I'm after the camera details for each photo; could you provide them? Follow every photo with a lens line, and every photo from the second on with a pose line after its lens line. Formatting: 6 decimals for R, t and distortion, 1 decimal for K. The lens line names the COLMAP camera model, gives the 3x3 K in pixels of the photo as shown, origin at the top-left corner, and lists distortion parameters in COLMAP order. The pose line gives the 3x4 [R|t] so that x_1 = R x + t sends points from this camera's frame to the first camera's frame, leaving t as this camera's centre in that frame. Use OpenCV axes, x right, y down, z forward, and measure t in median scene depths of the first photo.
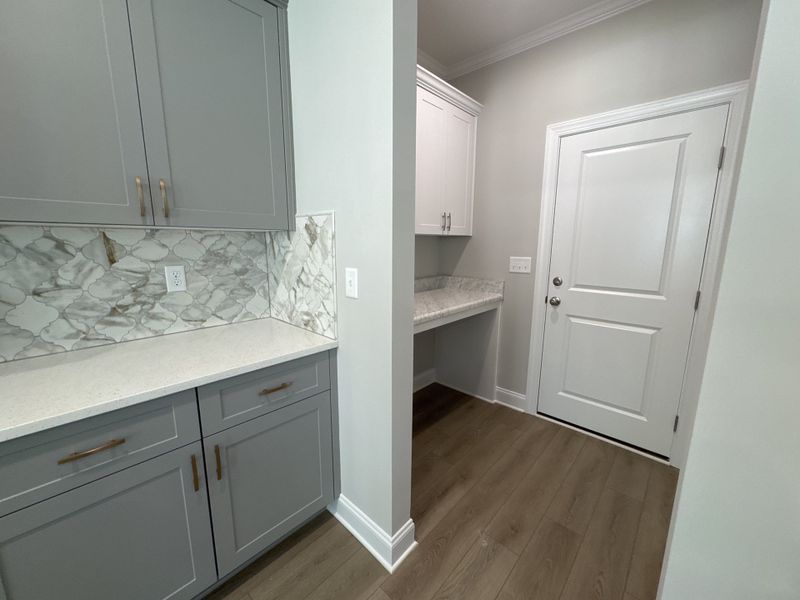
lens RADIAL K [[320.5, 0, 400.6], [0, 320.5, 299.5], [0, 0, 1]] dist [-0.001741, -0.000017]
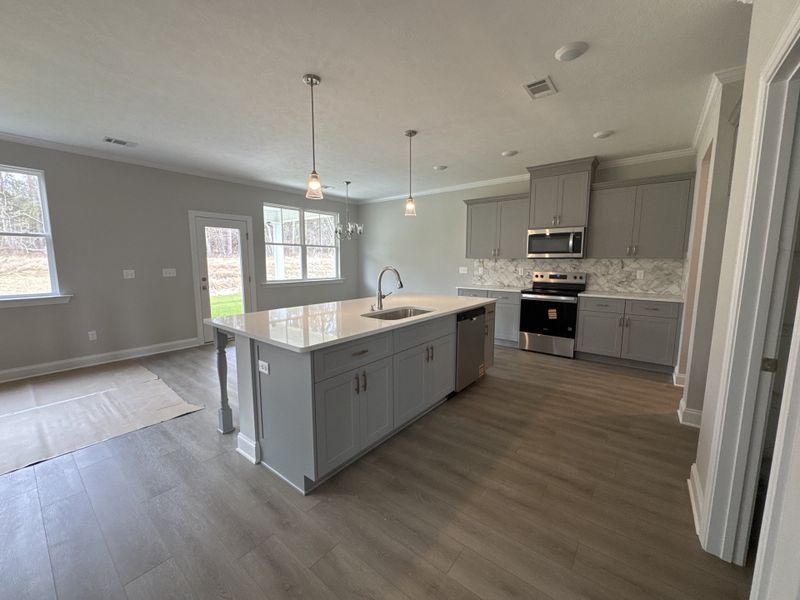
lens RADIAL K [[320.5, 0, 400.6], [0, 320.5, 299.5], [0, 0, 1]] dist [-0.001741, -0.000017]
pose [[0.085234, 0.117953, -0.989355, 1.959548], [-0.178941, 0.978635, 0.101259, 0.243490], [0.980161, 0.168405, 0.104519, -1.374484]]
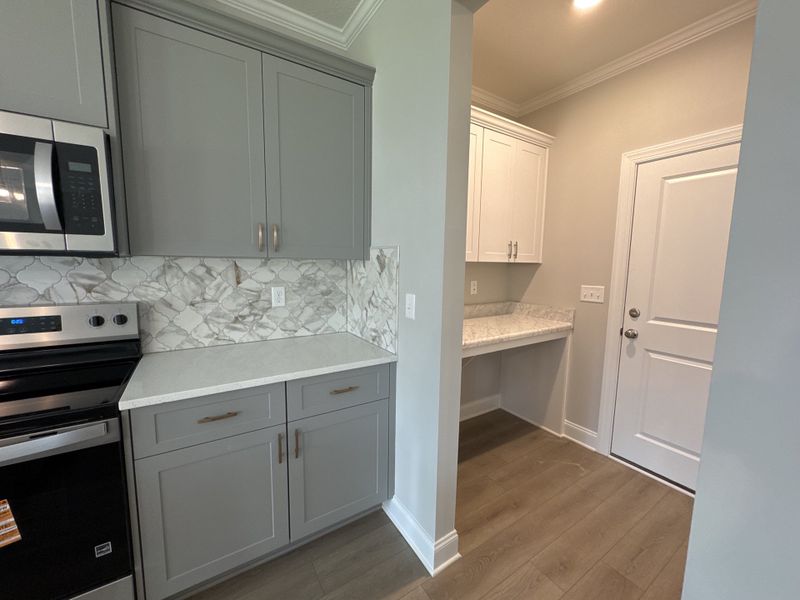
lens RADIAL K [[320.5, 0, 400.6], [0, 320.5, 299.5], [0, 0, 1]] dist [-0.001741, -0.000017]
pose [[0.968822, 0.037544, -0.244898, 0.081781], [-0.053794, 0.996747, -0.060006, -0.003207], [0.241849, 0.071309, 0.967690, -0.116931]]
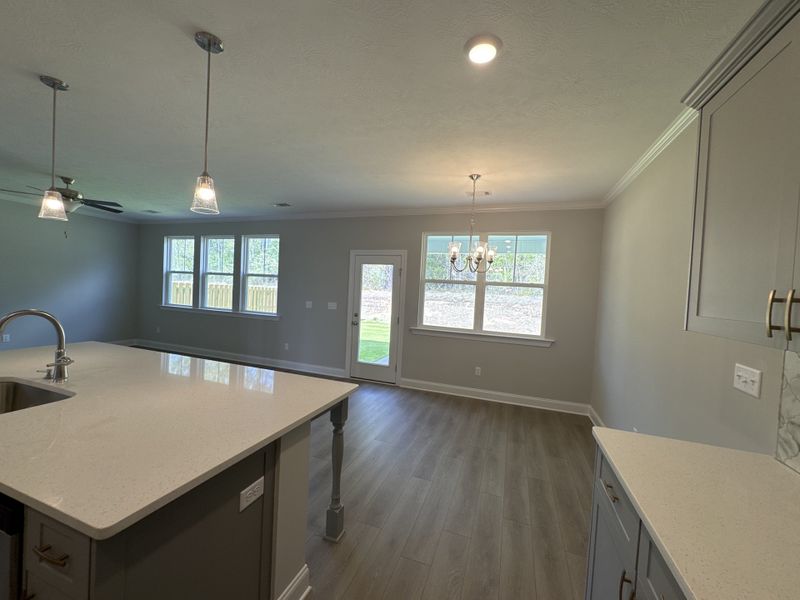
lens RADIAL K [[320.5, 0, 400.6], [0, 320.5, 299.5], [0, 0, 1]] dist [-0.001741, -0.000017]
pose [[-0.916327, -0.036962, -0.398722, -0.577786], [-0.122001, 0.974161, 0.190071, -0.124568], [0.381394, 0.222811, -0.897159, 0.134563]]
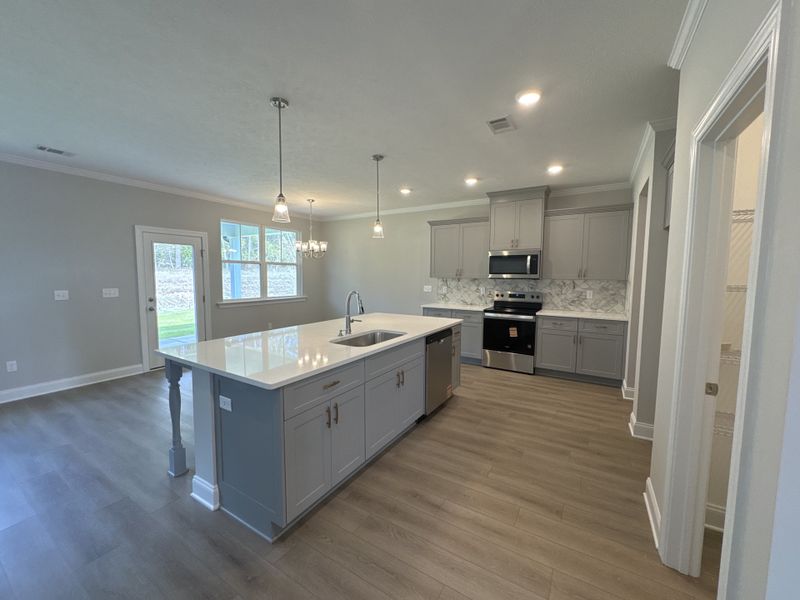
lens RADIAL K [[320.5, 0, 400.6], [0, 320.5, 299.5], [0, 0, 1]] dist [-0.001741, -0.000017]
pose [[0.204360, 0.074615, -0.976048, 1.938615], [-0.180544, 0.982858, 0.037335, 0.195485], [0.962102, 0.168590, 0.214328, -1.427106]]
